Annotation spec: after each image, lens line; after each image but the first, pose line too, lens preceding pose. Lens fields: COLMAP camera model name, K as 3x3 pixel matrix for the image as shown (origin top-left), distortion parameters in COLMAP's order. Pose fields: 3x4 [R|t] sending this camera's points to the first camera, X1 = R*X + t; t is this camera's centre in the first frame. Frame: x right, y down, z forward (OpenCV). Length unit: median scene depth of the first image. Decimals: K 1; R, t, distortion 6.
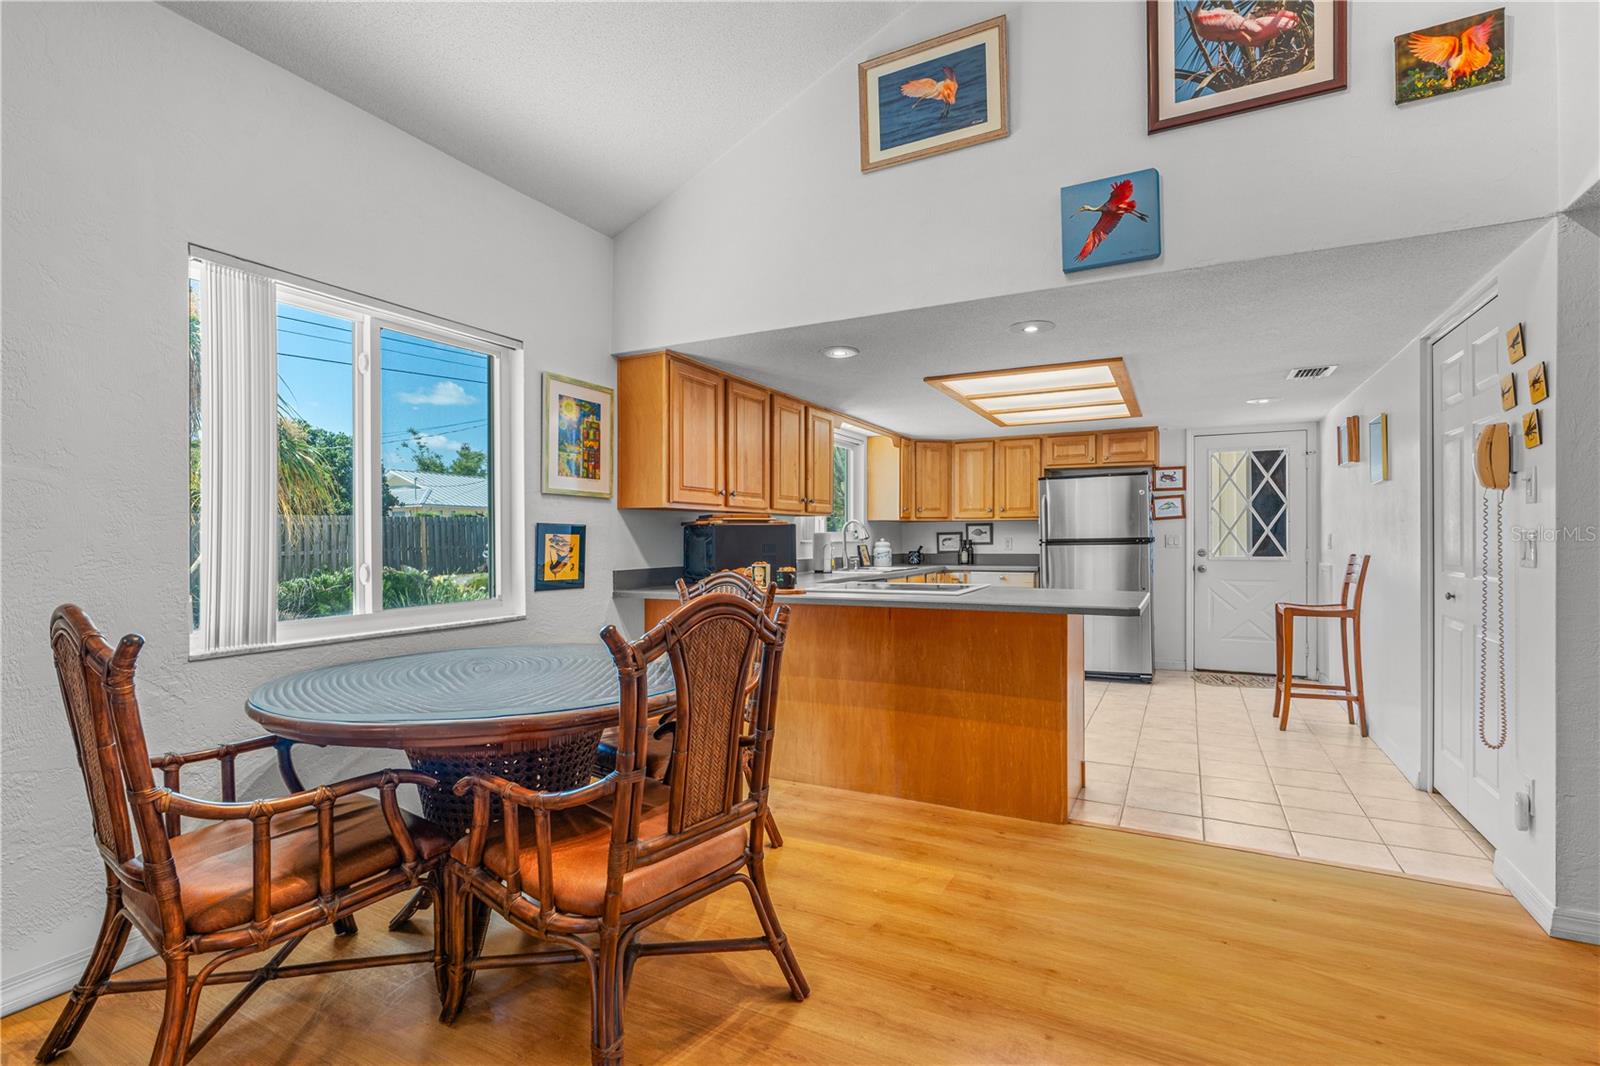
lens RADIAL K [[731.4, 0, 794.2], [0, 731.4, 535.9], [0, 0, 1]] dist [-0.001084, 0.000097]
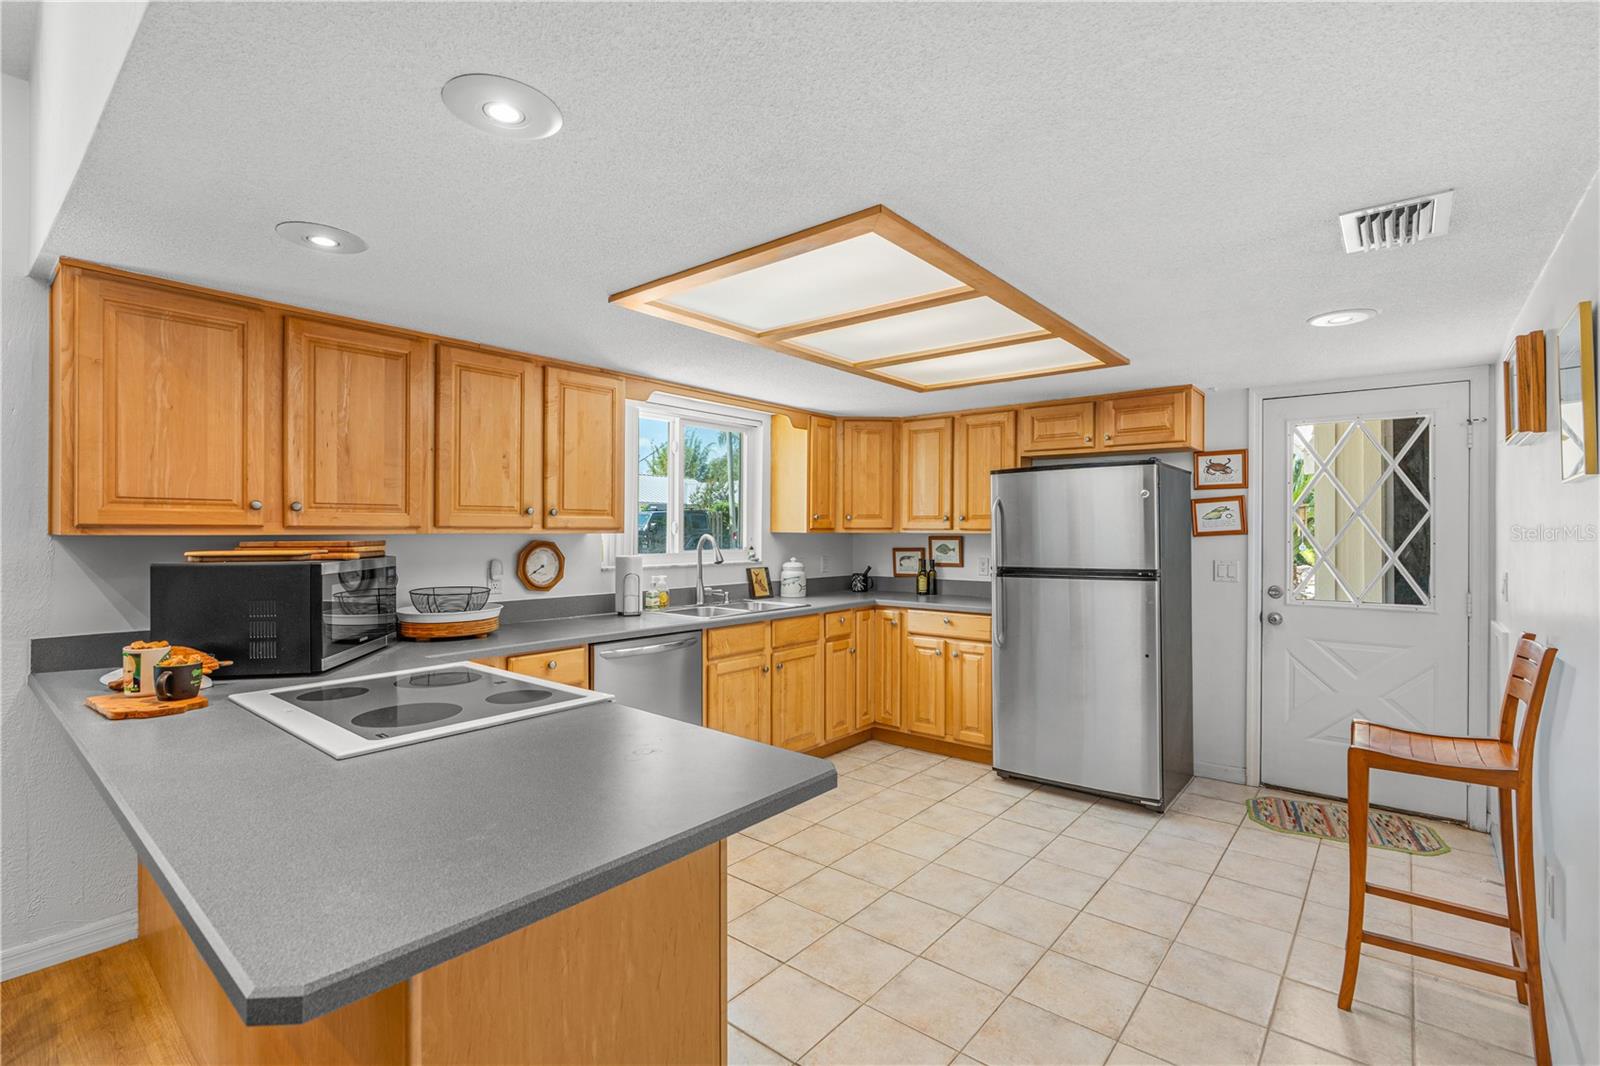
lens RADIAL K [[725.0, 0, 804.3], [0, 725.0, 526.0], [0, 0, 1]] dist [-0.000865, -0.000025]
pose [[0.979978, 0.003899, -0.199066, 0.418711], [-0.004439, 0.999988, -0.002267, -0.040173], [0.199054, 0.003106, 0.979984, 0.474953]]
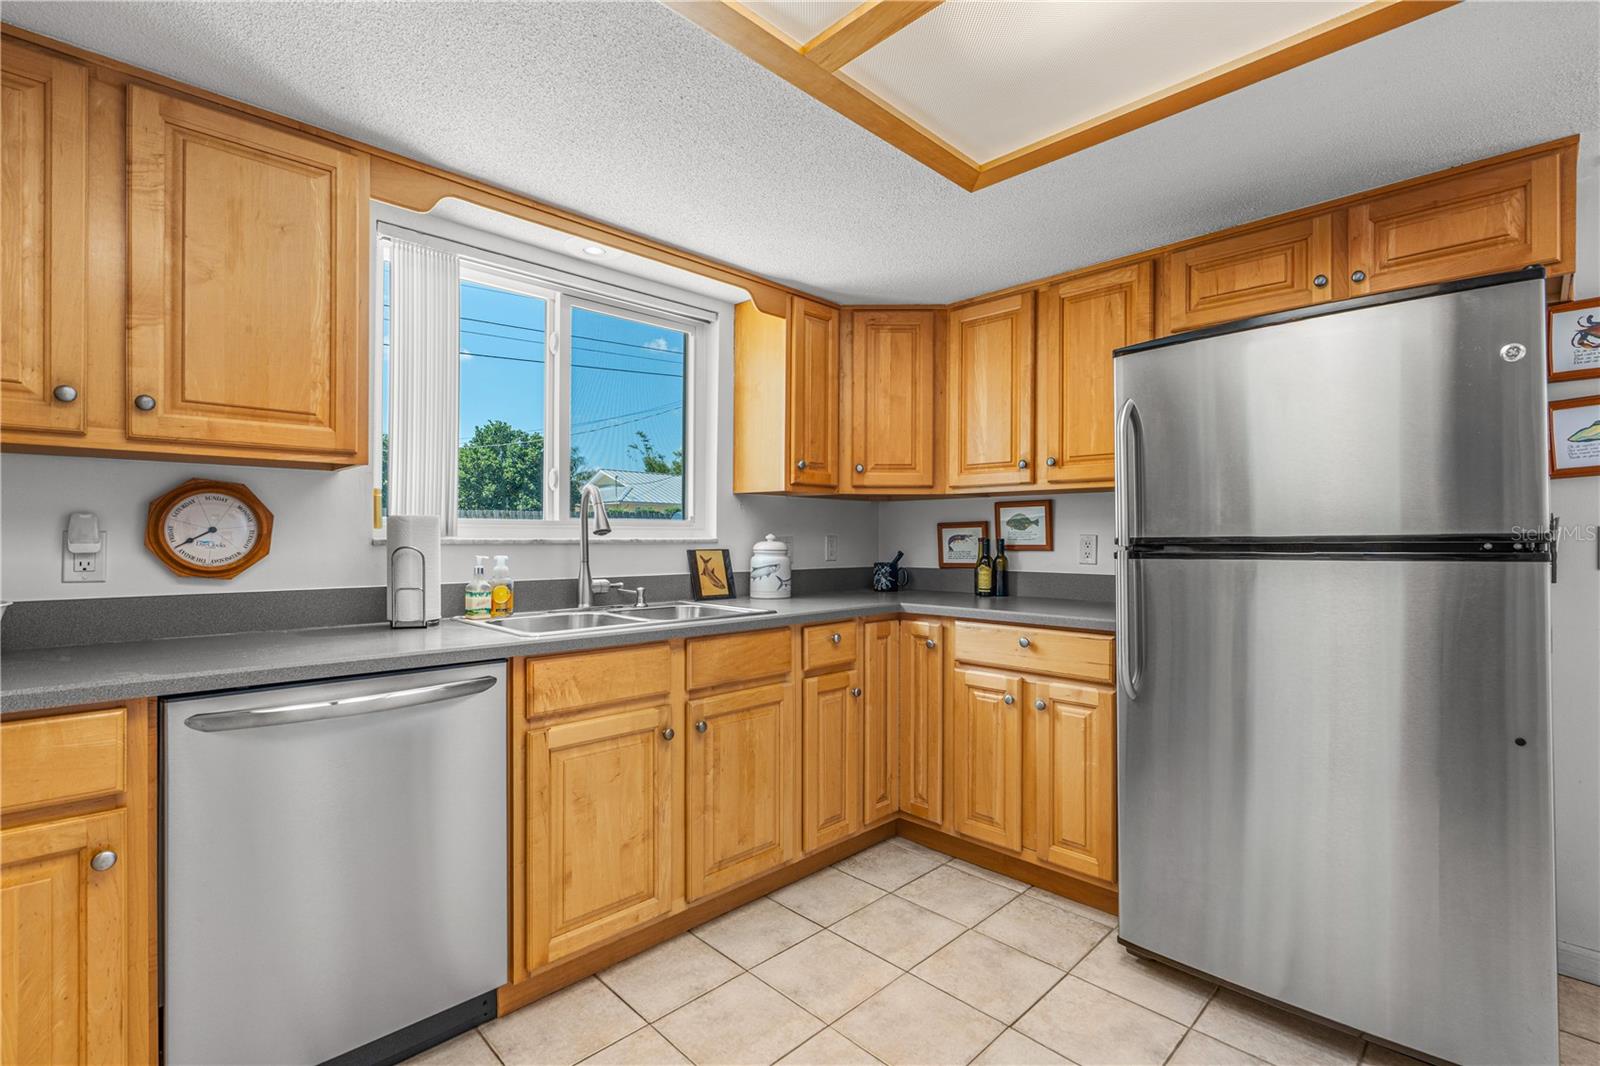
lens RADIAL K [[725.5, 0, 802.8], [0, 725.5, 532.3], [0, 0, 1]] dist [-0.002866, -0.000076]
pose [[0.954491, 0.003949, -0.298213, 0.415694], [-0.004351, 0.999990, -0.000683, 0.003428], [0.298208, 0.001949, 0.954499, 0.904216]]
